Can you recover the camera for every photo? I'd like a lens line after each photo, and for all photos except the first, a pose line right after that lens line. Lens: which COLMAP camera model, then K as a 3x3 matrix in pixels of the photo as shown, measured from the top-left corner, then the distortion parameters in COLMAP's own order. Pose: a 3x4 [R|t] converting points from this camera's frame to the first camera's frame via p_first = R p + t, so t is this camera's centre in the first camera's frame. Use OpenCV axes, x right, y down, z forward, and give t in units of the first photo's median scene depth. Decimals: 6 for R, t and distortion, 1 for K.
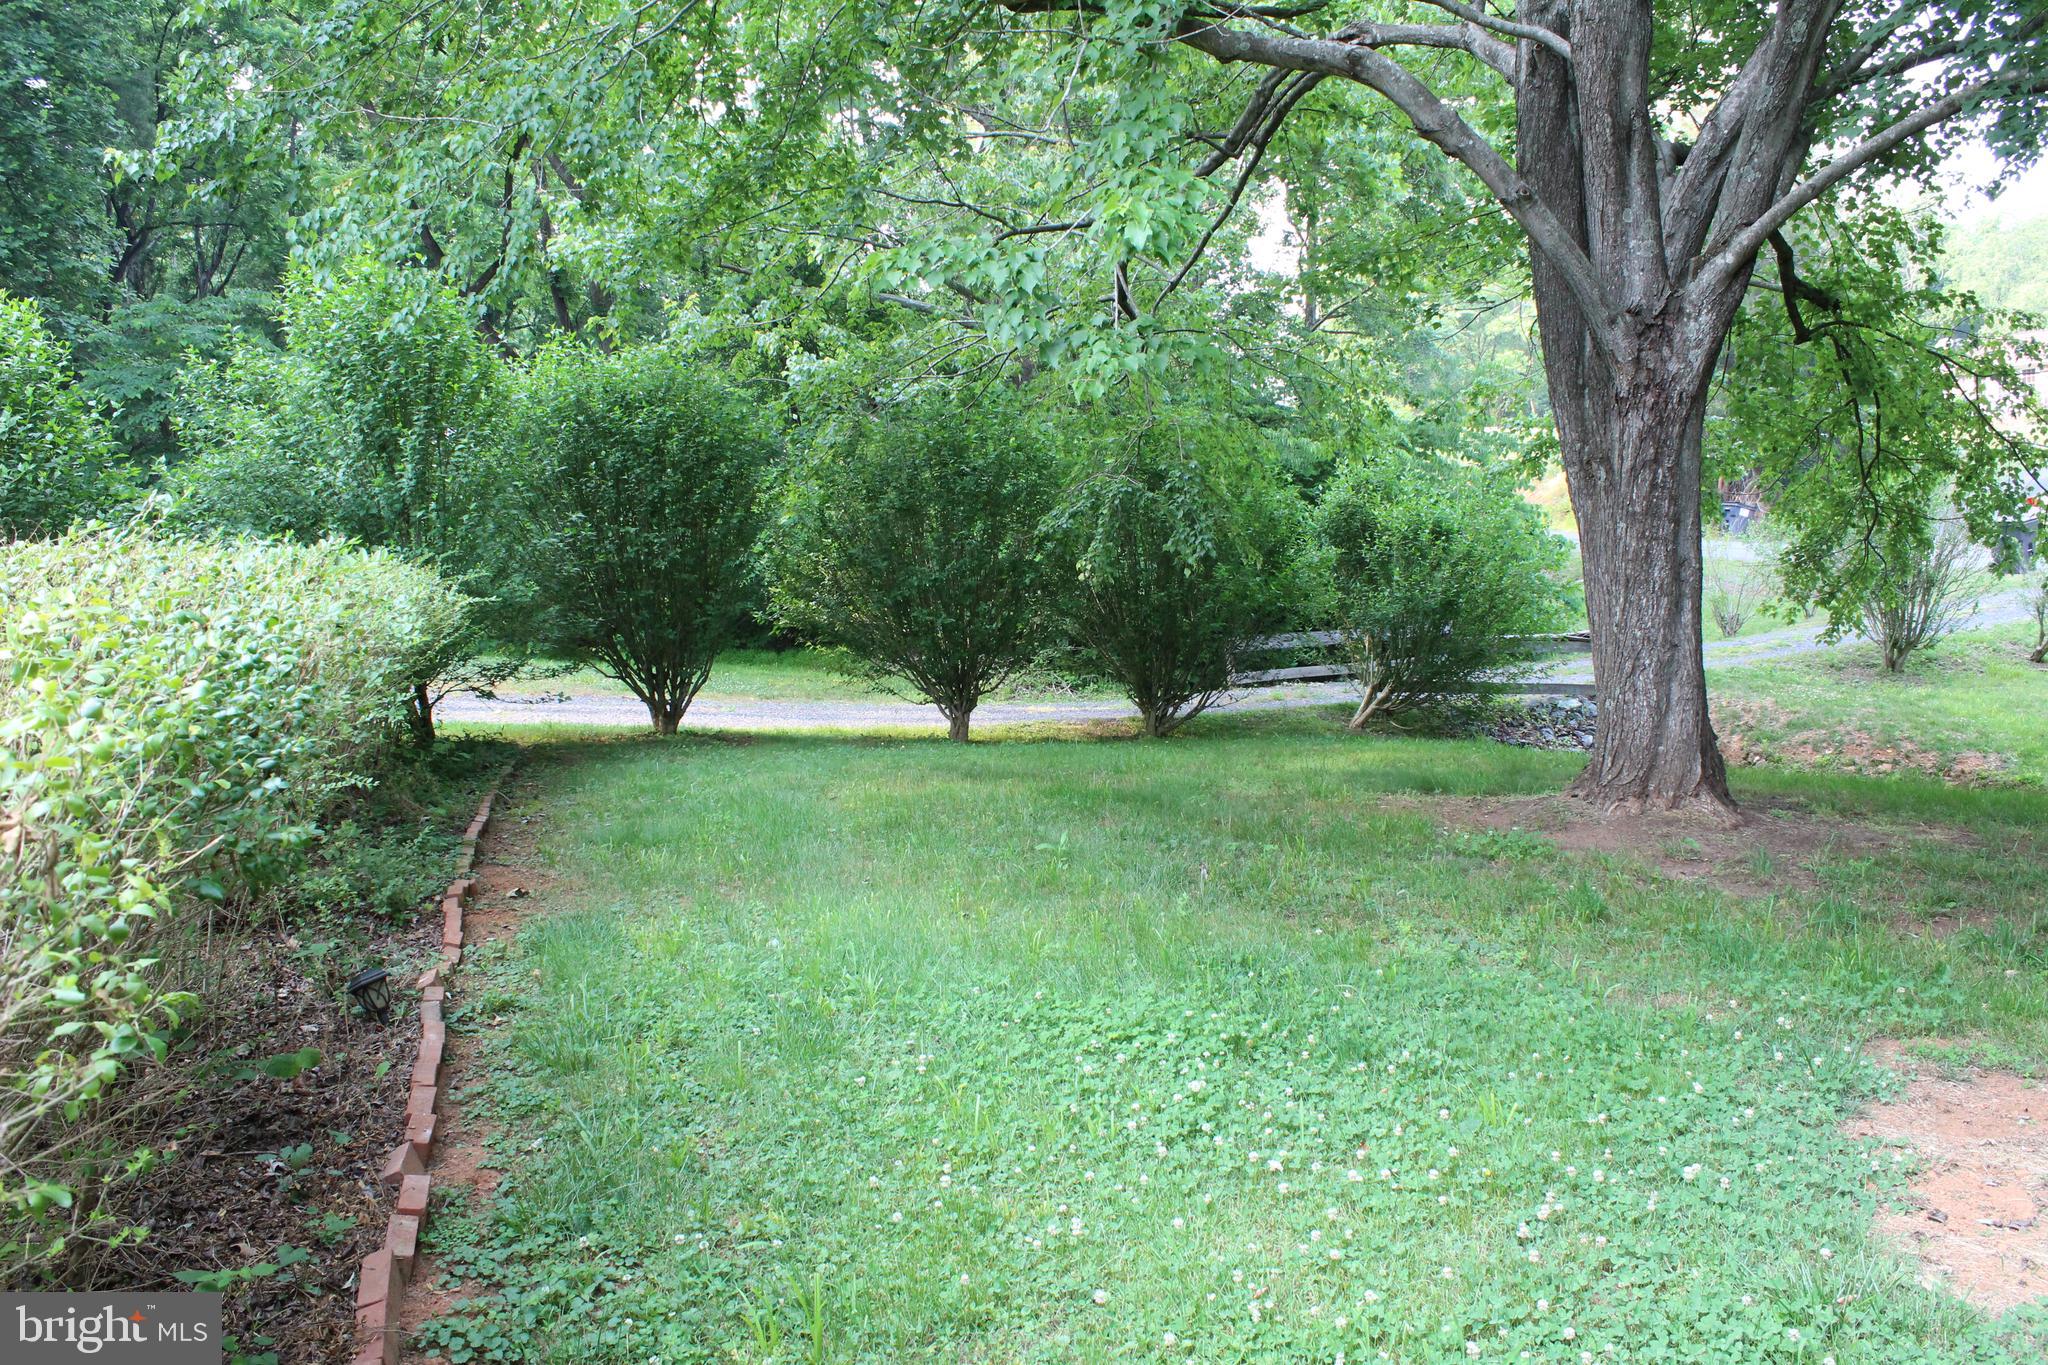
lens RADIAL K [[1653.7, 0, 1015.0], [0, 1653.7, 658.1], [0, 0, 1]] dist [-0.128612, -0.000499]
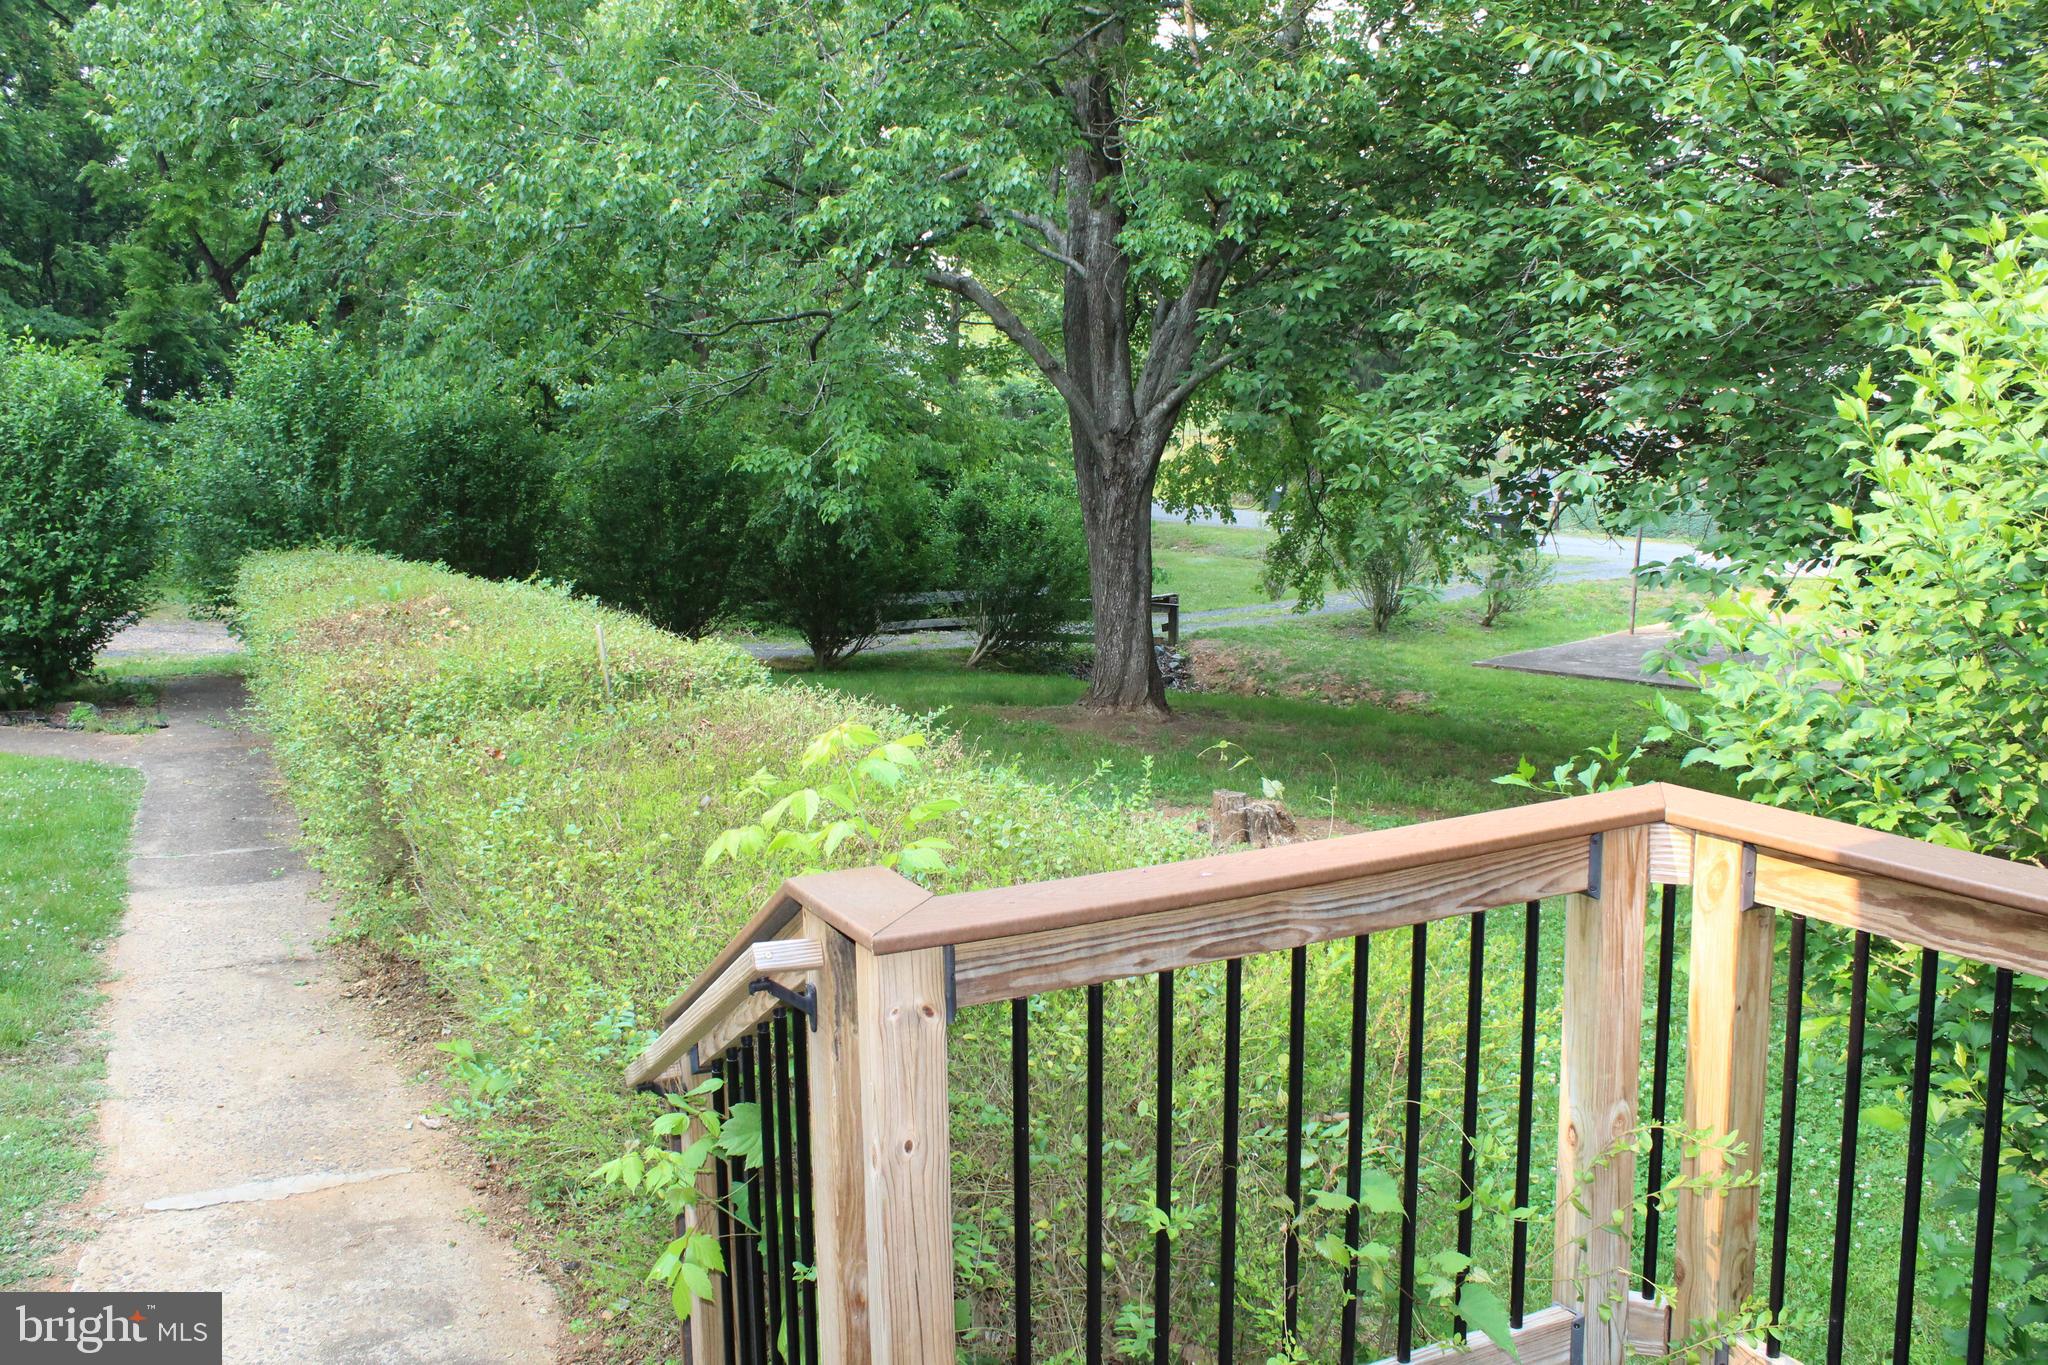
lens RADIAL K [[1653.7, 0, 1015.0], [0, 1653.7, 658.1], [0, 0, 1]] dist [-0.128612, -0.000499]
pose [[0.977032, 0.013958, 0.212635, -0.050514], [-0.021582, 0.999203, 0.033578, -0.011356], [-0.211996, -0.037396, 0.976555, -0.364245]]
